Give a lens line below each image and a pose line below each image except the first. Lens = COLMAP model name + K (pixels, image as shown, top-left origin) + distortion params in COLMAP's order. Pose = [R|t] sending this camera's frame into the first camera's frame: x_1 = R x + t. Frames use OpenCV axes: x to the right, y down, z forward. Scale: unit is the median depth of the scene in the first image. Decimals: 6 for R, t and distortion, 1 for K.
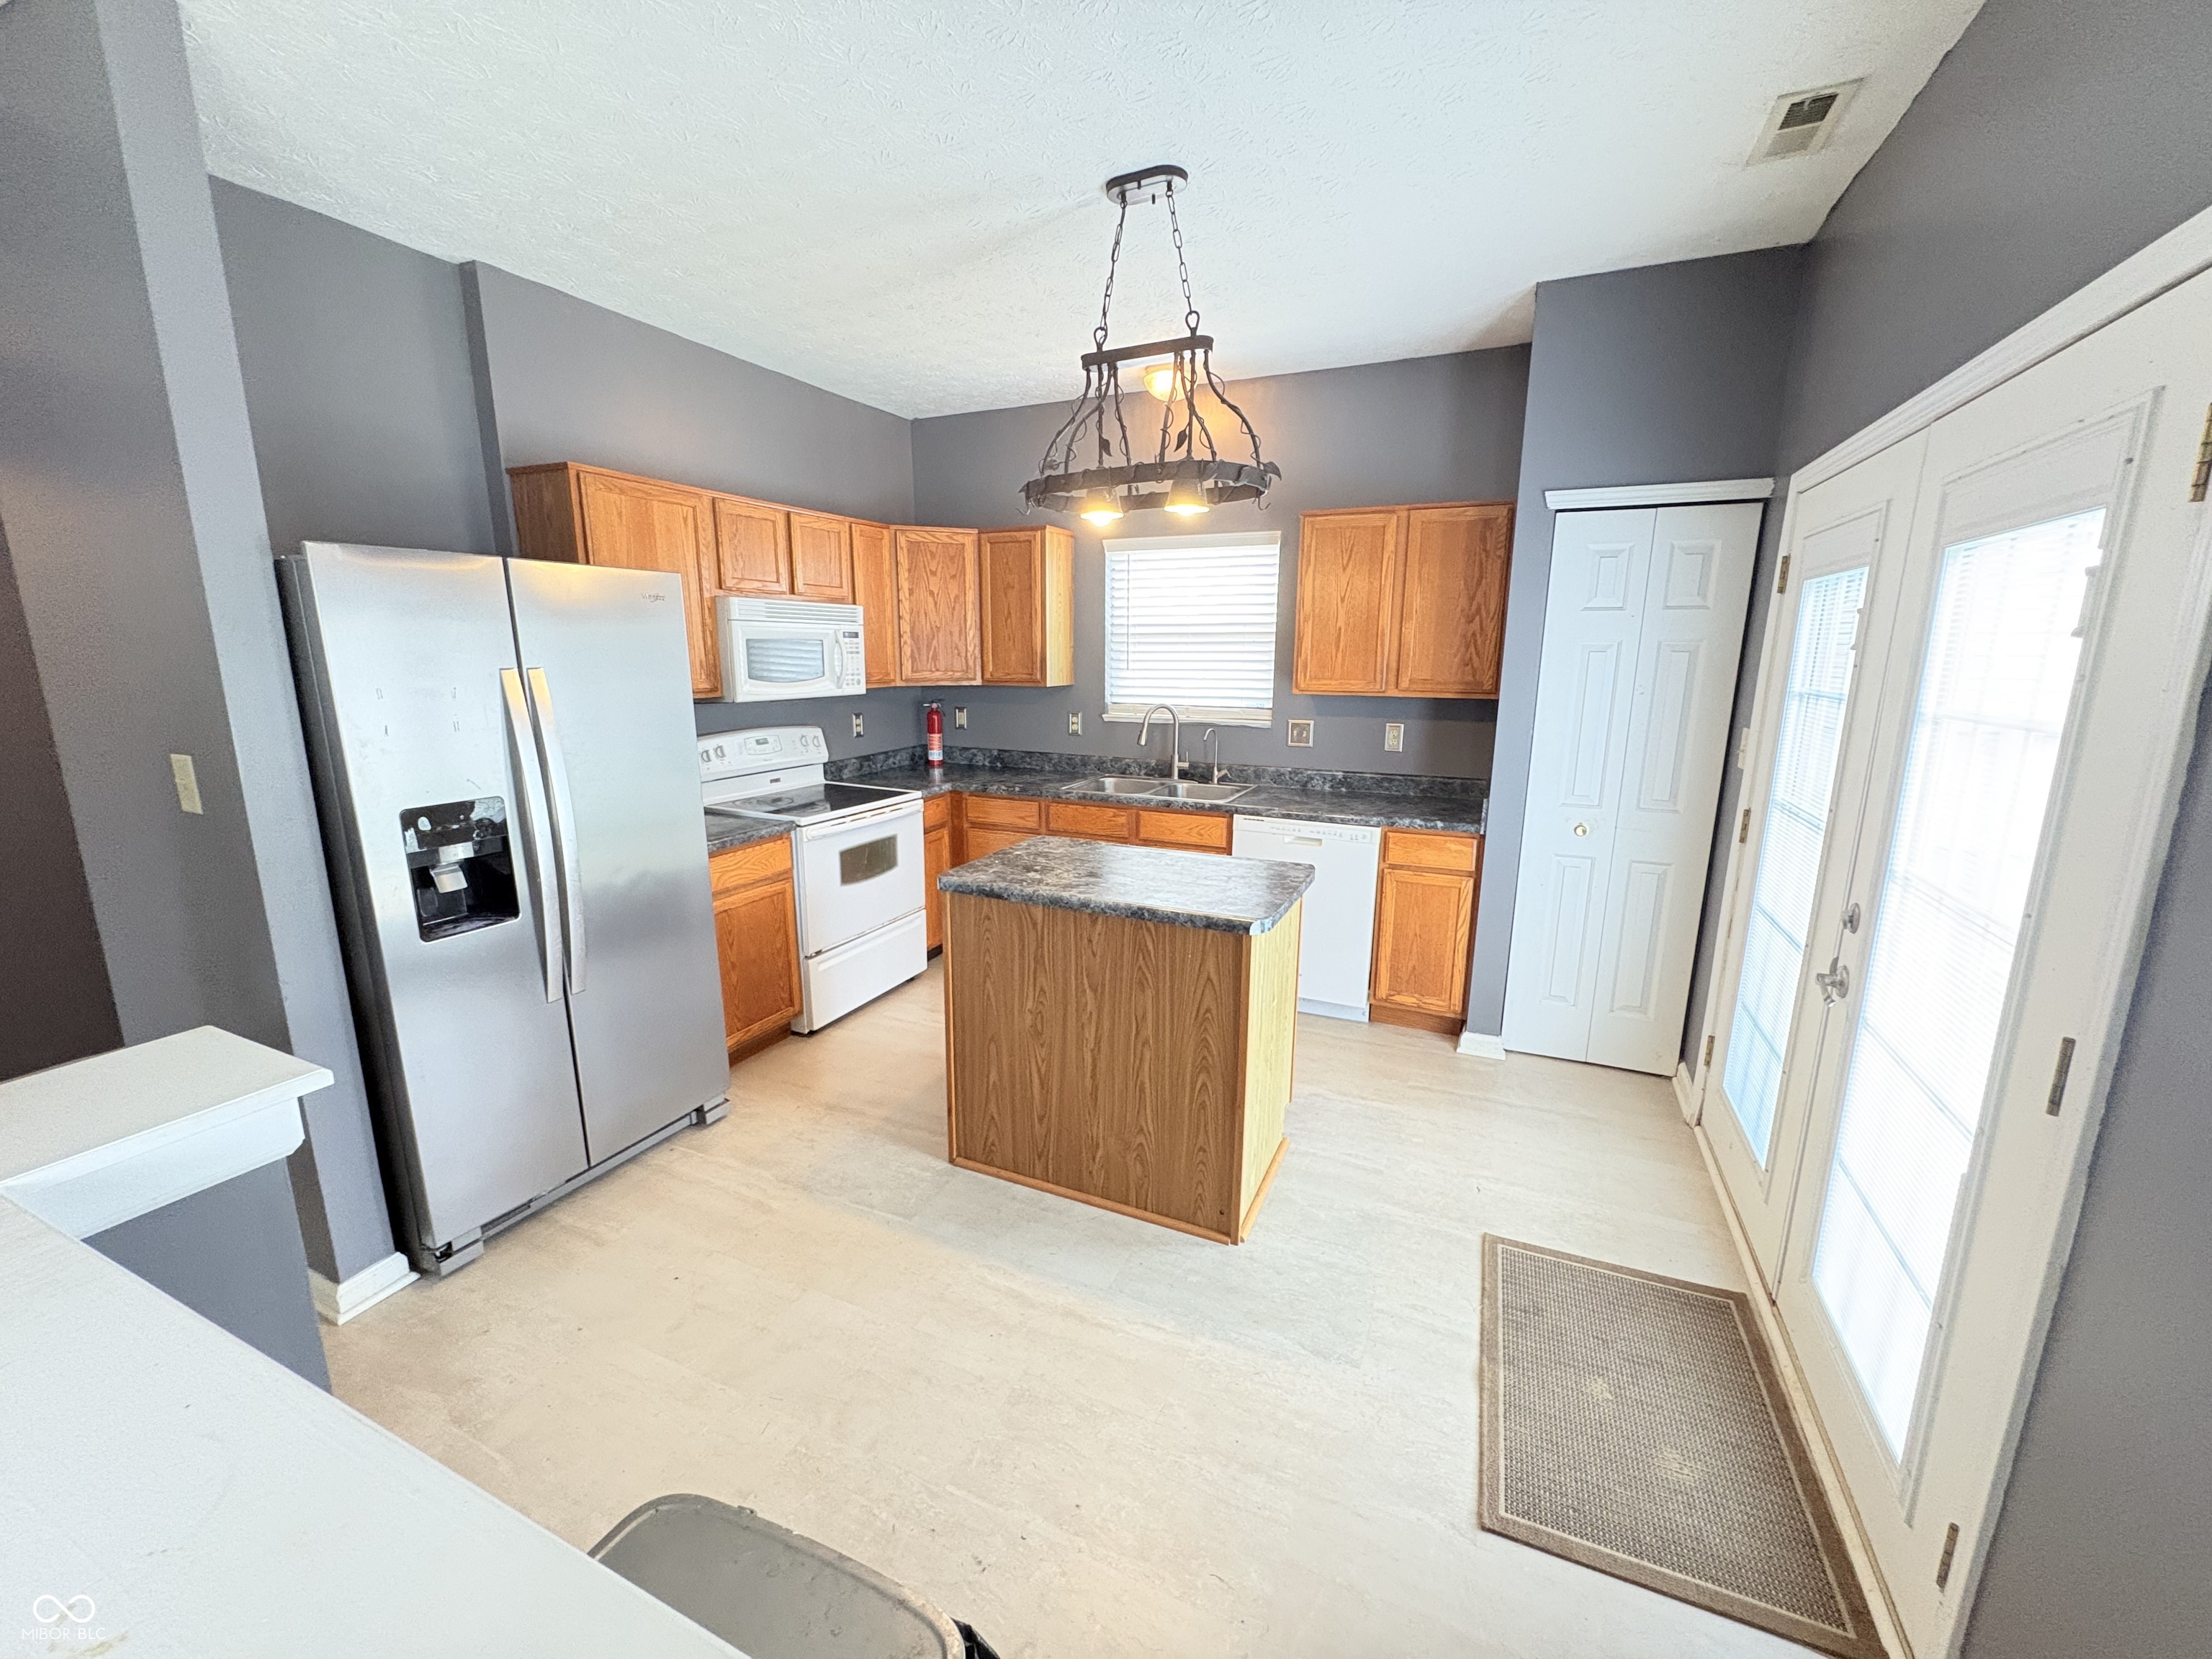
lens RADIAL K [[879.4, 0, 1103.2], [0, 879.4, 825.8], [0, 0, 1]] dist [-0.000122, 0.000417]
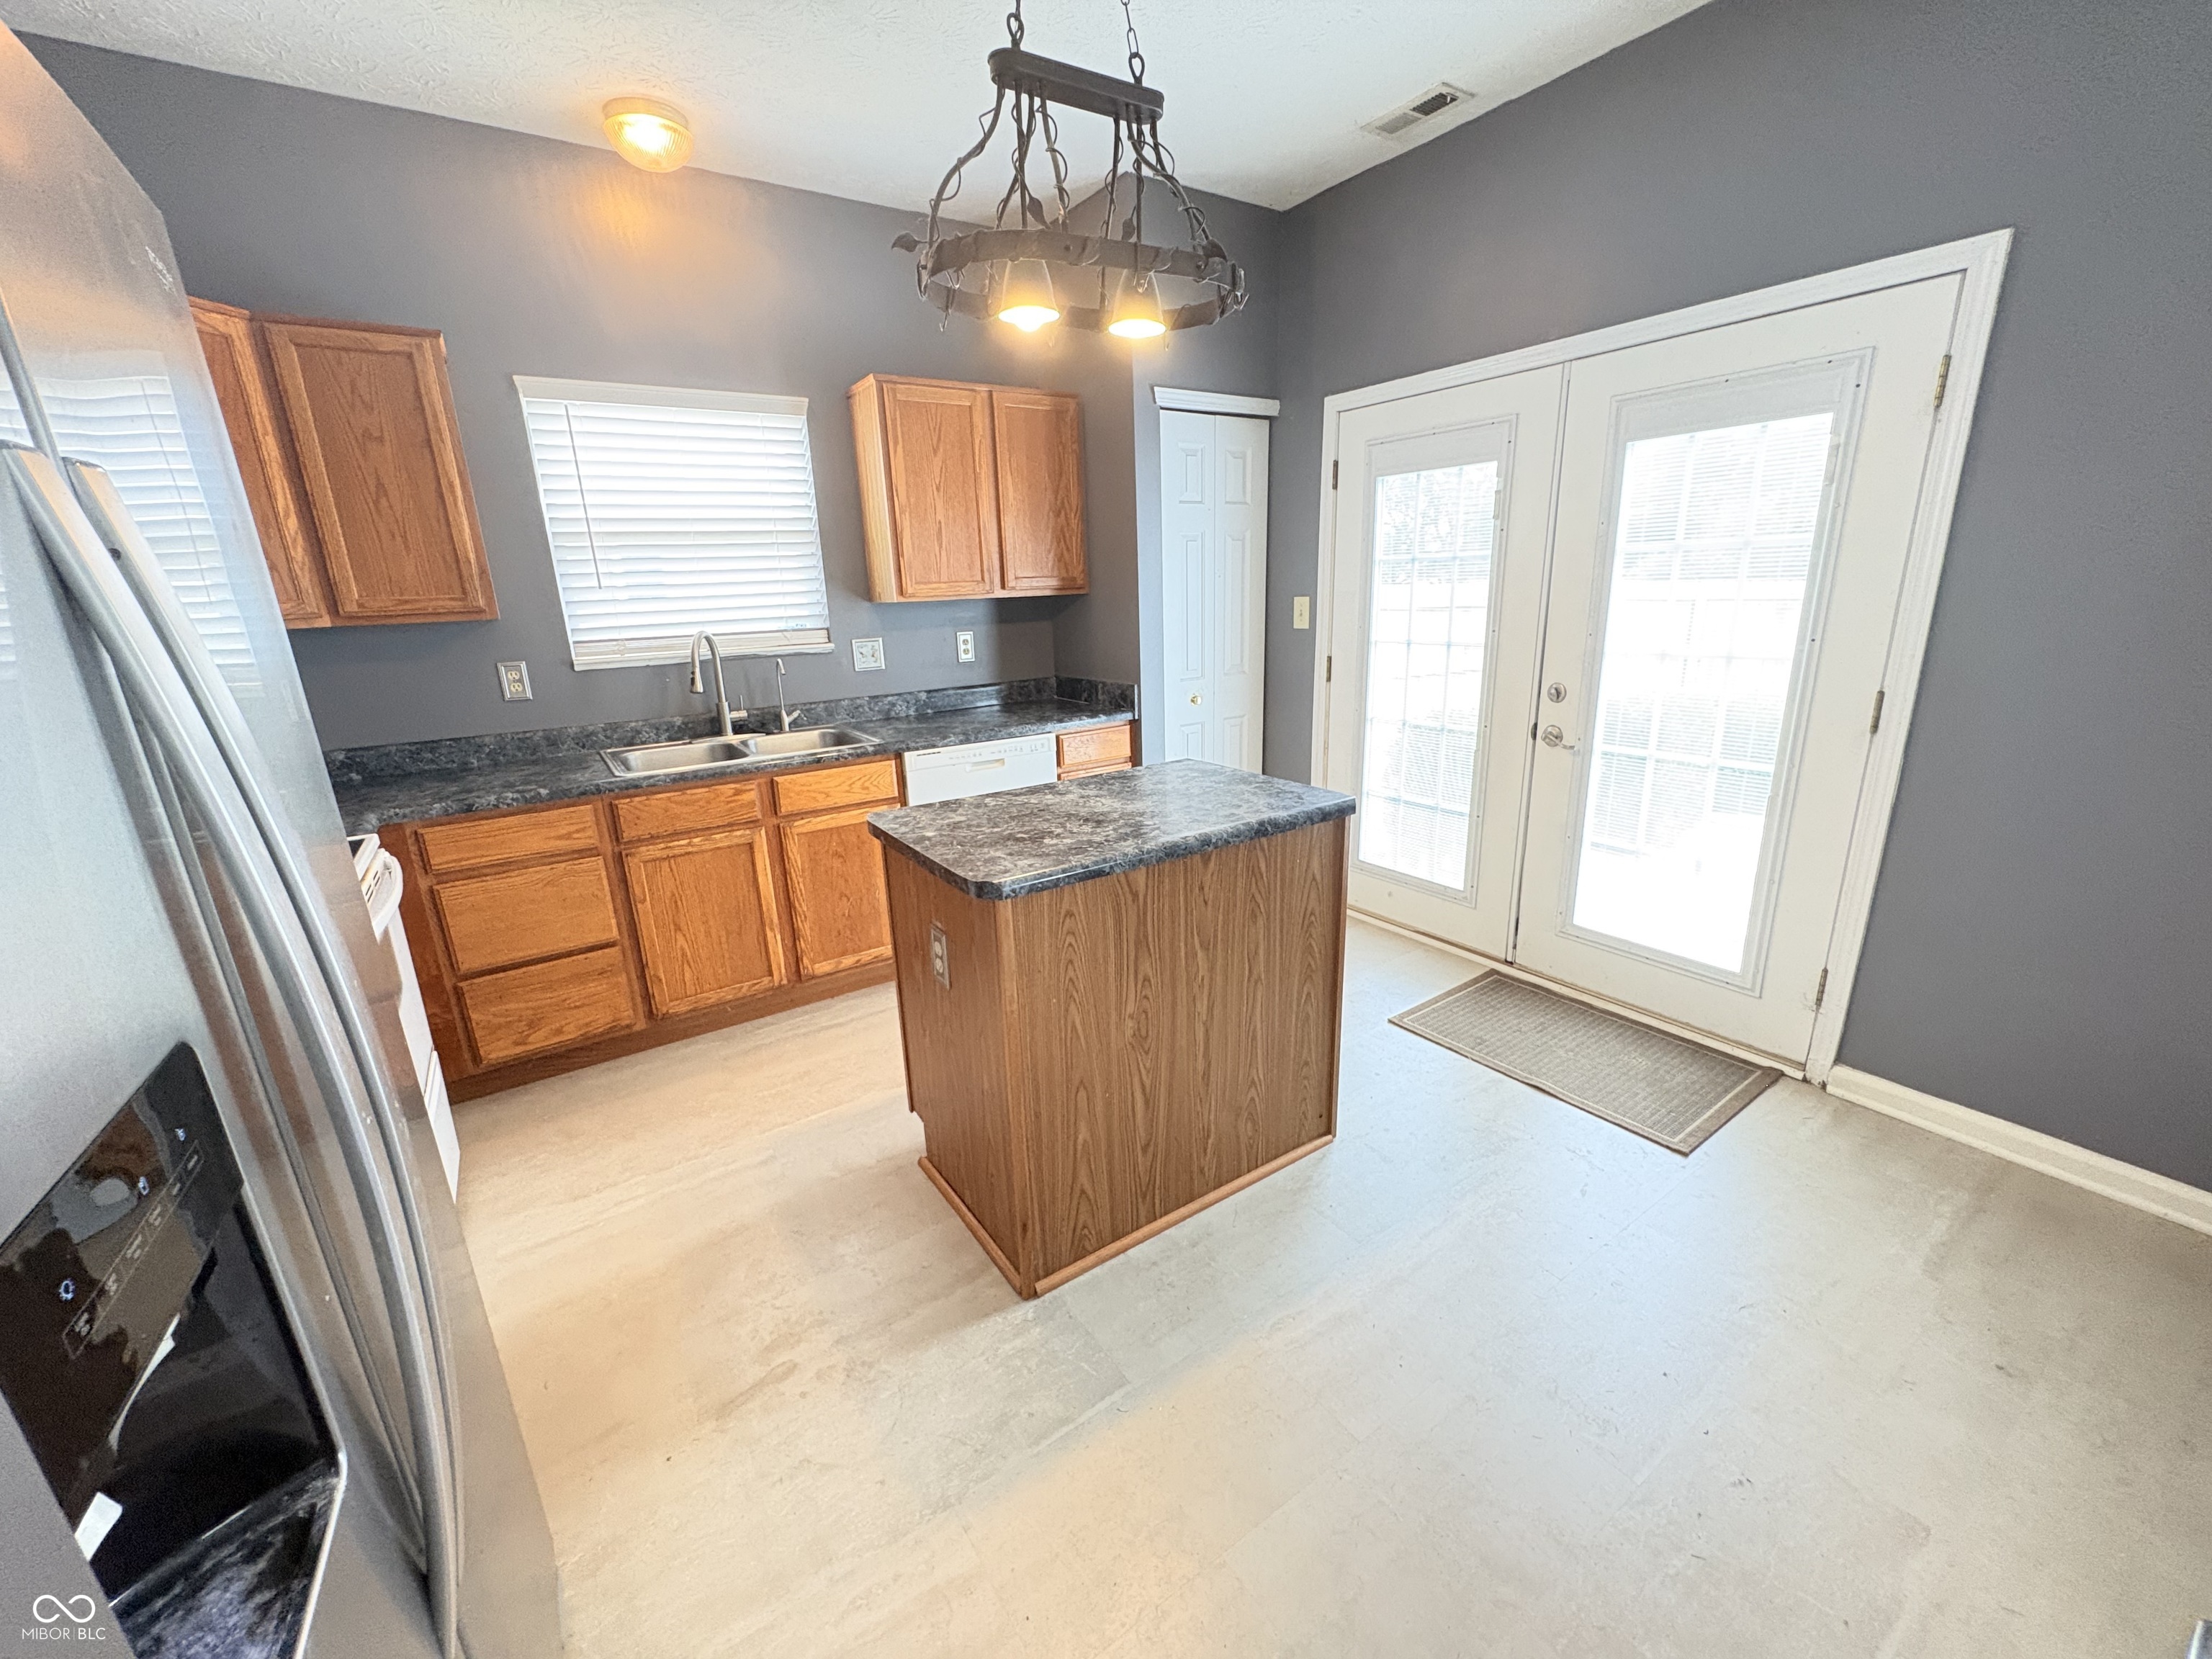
lens RADIAL K [[879.4, 0, 1103.3], [0, 879.4, 828.3], [0, 0, 1]] dist [-0.000122, 0.000417]
pose [[0.523427, -0.253688, 0.813429, -0.561133], [0.206702, 0.963939, 0.167620, -0.056784], [-0.826619, 0.080401, 0.556989, 0.521476]]
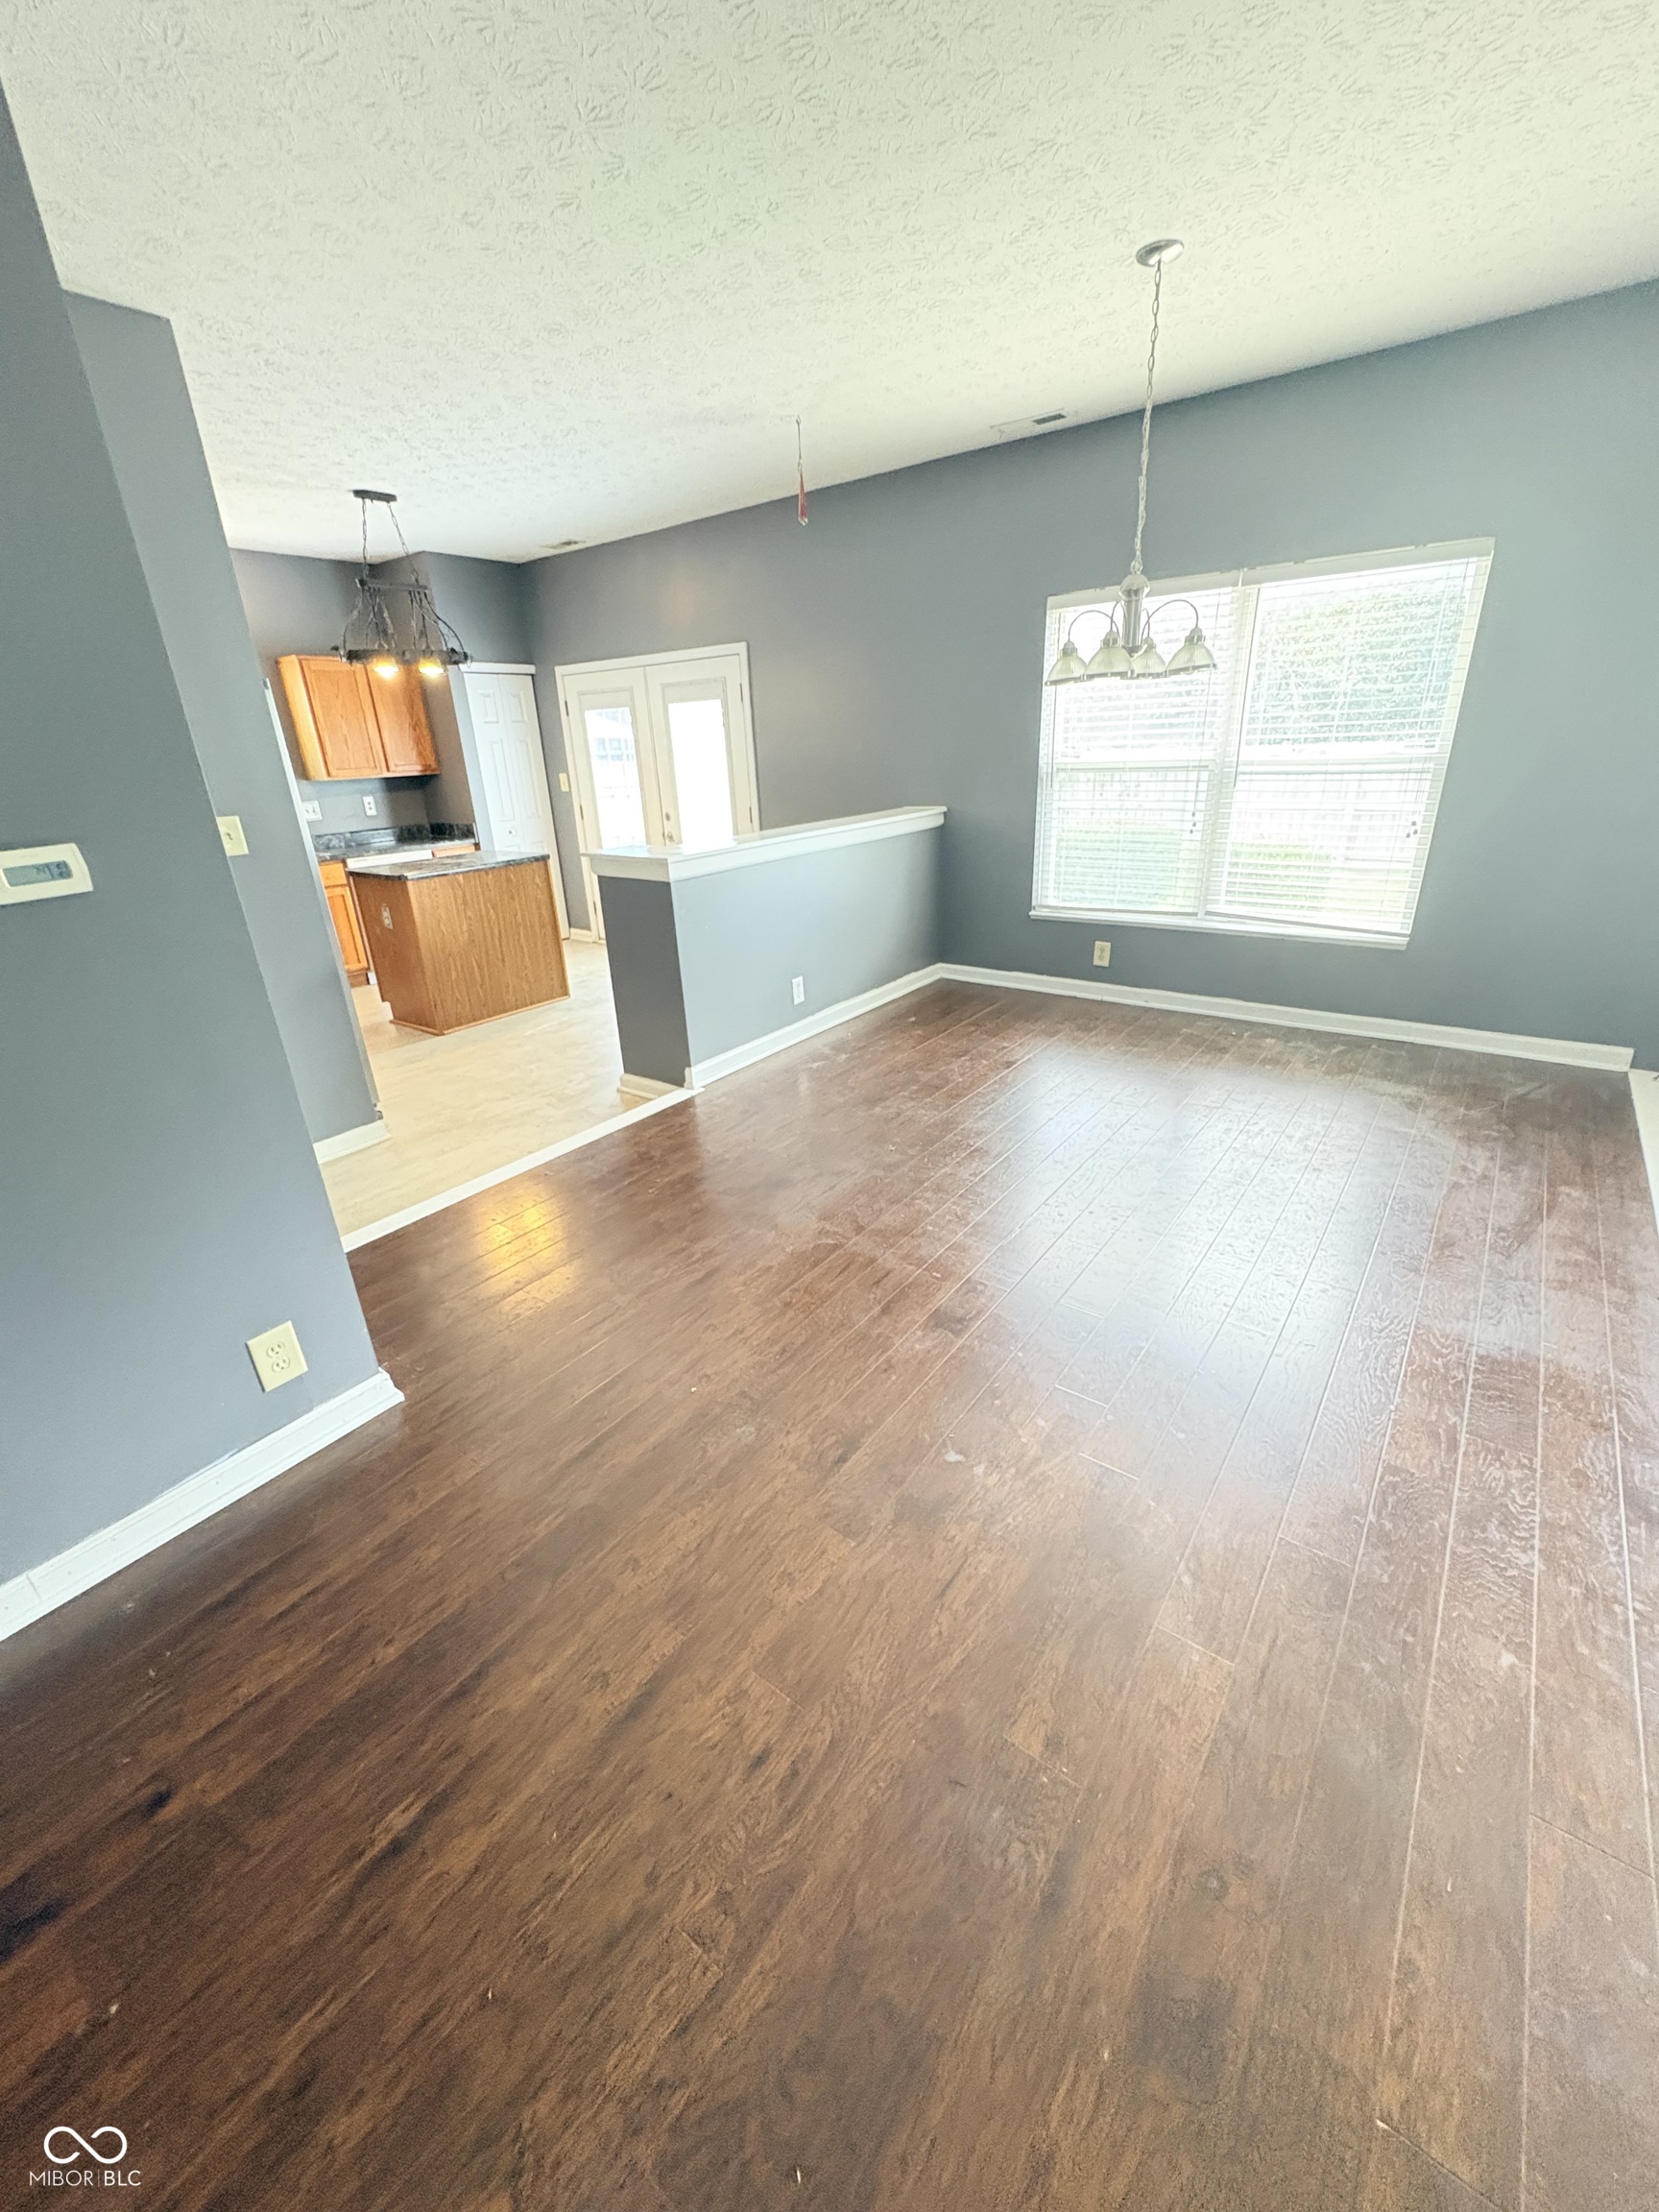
lens RADIAL K [[879.4, 0, 830.1], [0, 879.4, 1104.1], [0, 0, 1]] dist [-0.000122, 0.000417]
pose [[0.211163, -0.387265, 0.897461, -1.627285], [0.236481, 0.911129, 0.337522, 0.076518], [-0.948413, 0.140960, 0.283977, -0.272203]]
